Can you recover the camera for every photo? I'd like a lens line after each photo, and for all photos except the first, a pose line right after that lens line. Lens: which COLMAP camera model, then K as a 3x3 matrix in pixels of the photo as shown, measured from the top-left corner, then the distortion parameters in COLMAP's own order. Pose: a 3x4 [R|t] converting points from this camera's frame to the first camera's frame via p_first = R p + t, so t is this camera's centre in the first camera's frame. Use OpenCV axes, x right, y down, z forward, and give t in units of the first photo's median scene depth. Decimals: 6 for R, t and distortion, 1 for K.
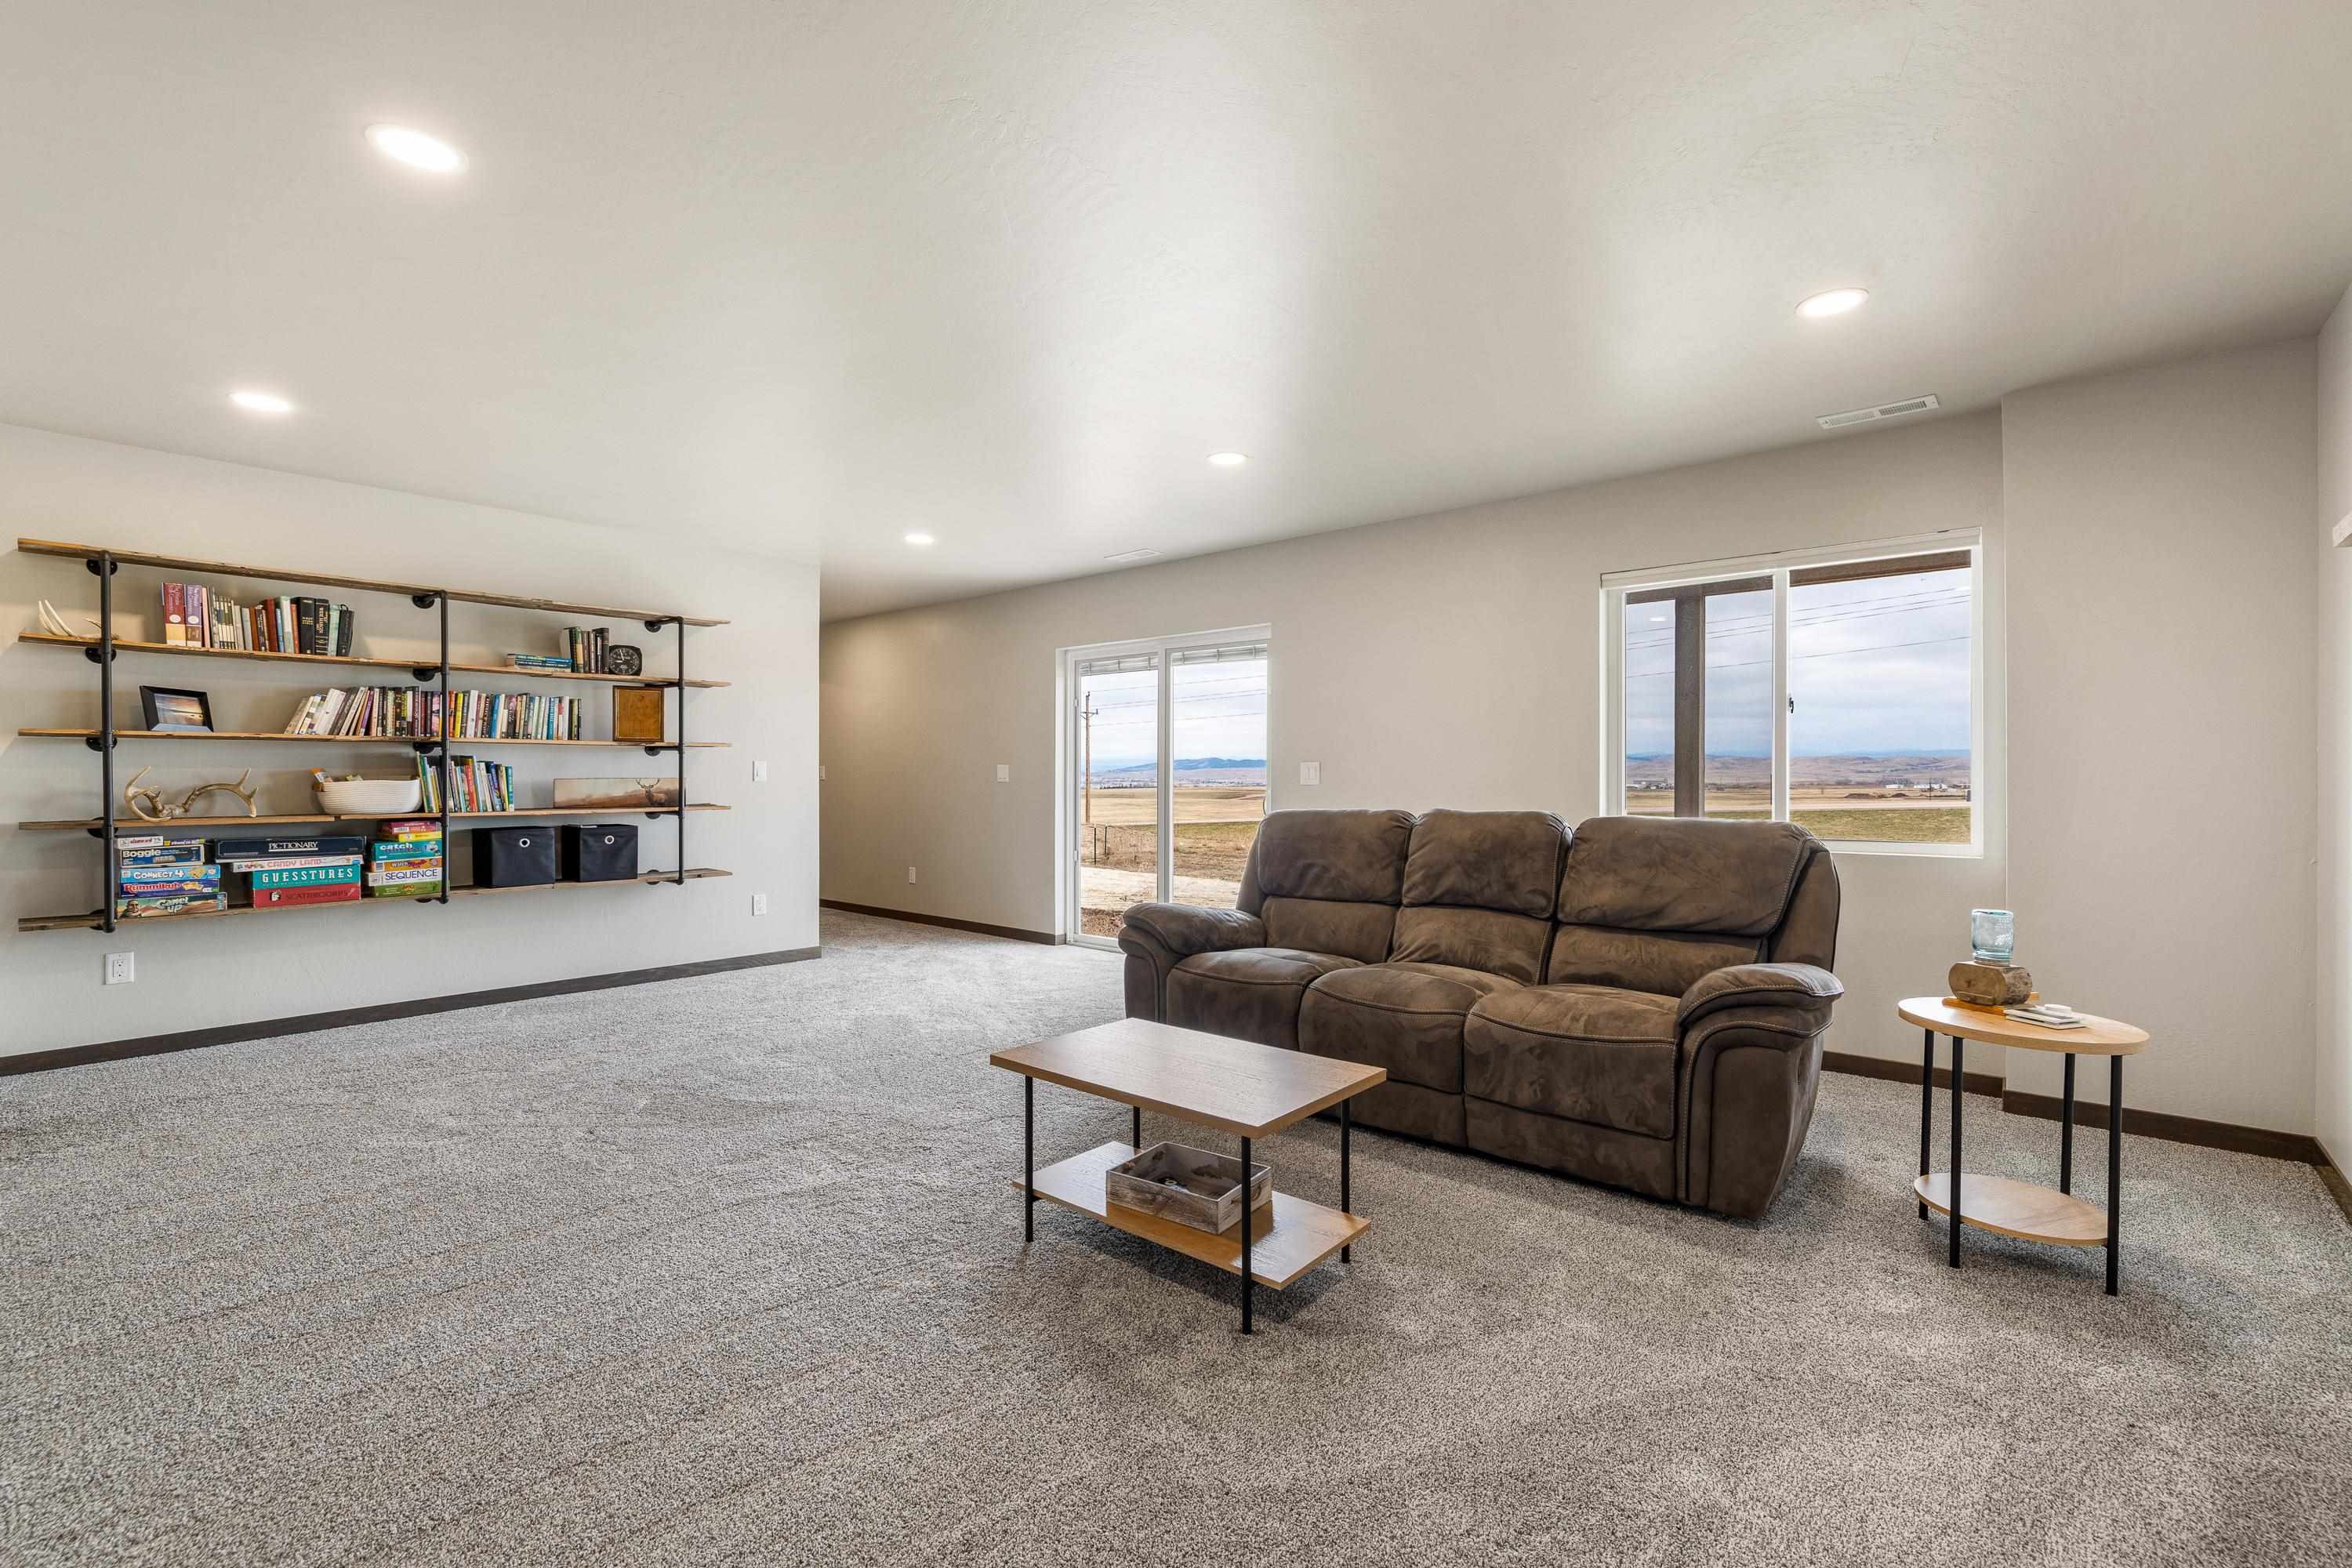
lens RADIAL K [[1008.9, 0, 1172.2], [0, 1008.9, 773.8], [0, 0, 1]] dist [-0.001082, 0.000279]
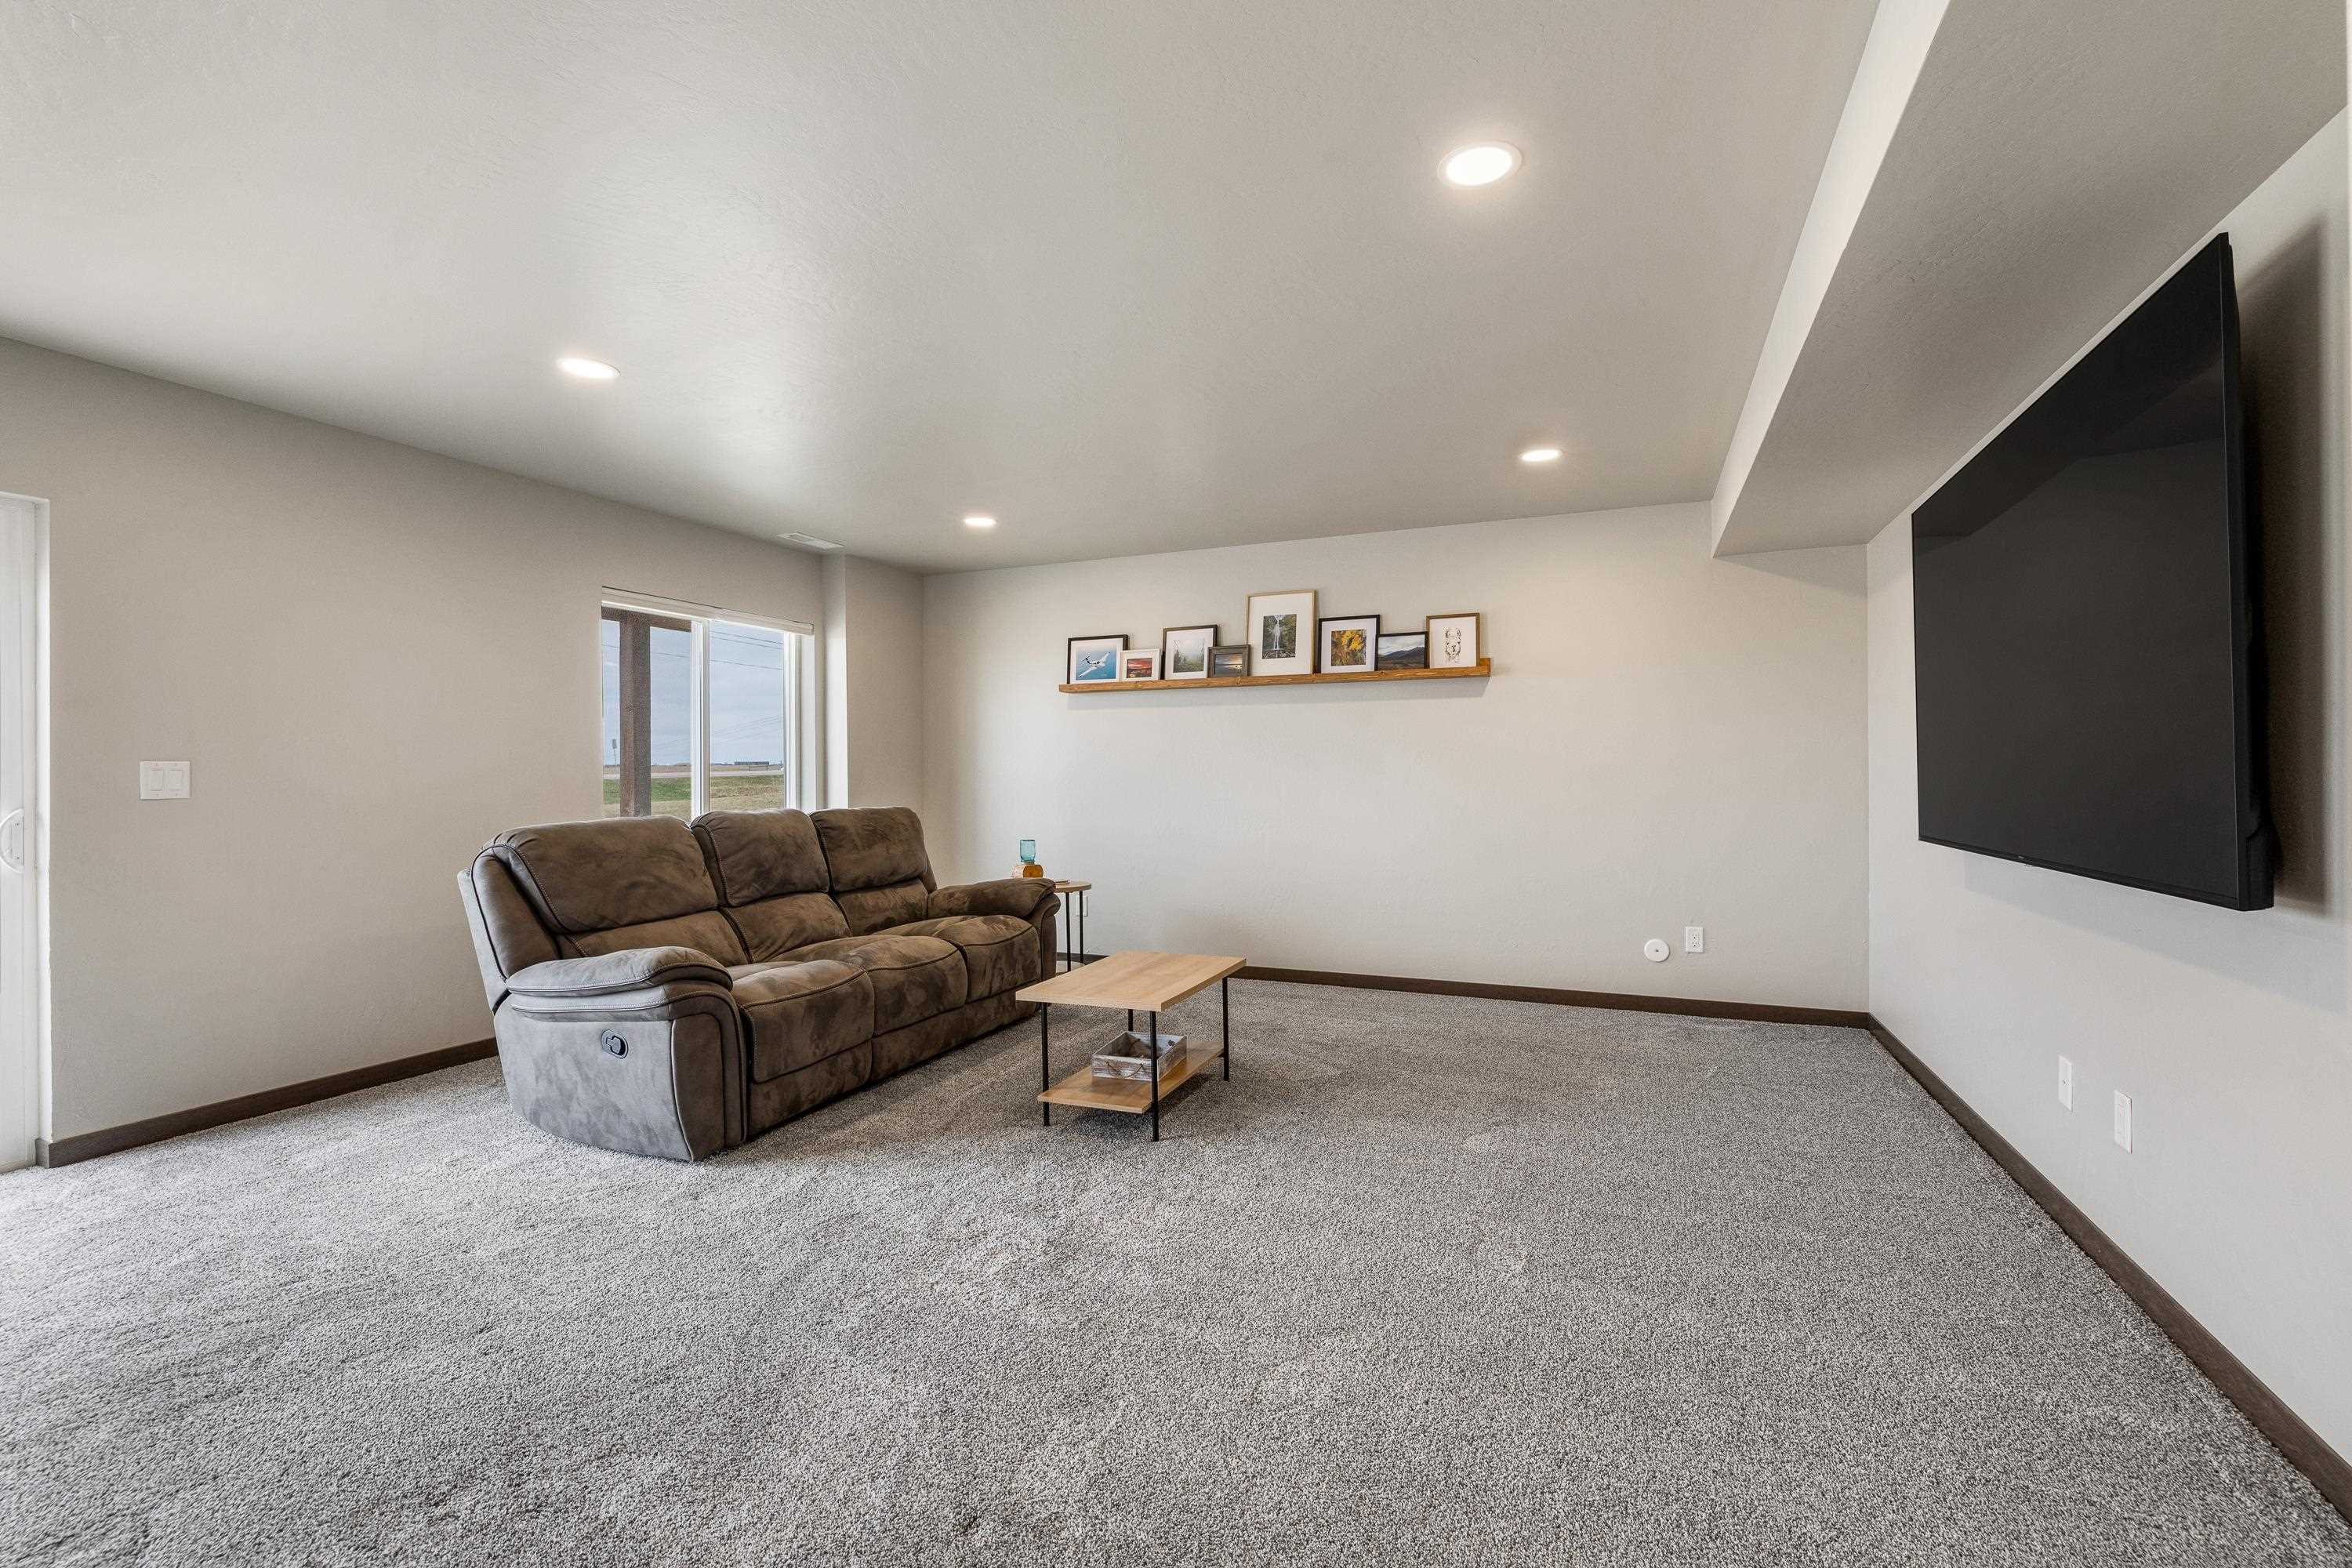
lens RADIAL K [[1008.9, 0, 1172.2], [0, 1008.9, 773.8], [0, 0, 1]] dist [-0.001082, 0.000279]
pose [[-0.302237, 0.001132, 0.953232, -0.769030], [0.003570, 0.999994, -0.000055, -0.002919], [-0.953226, 0.003386, -0.302239, 0.782616]]
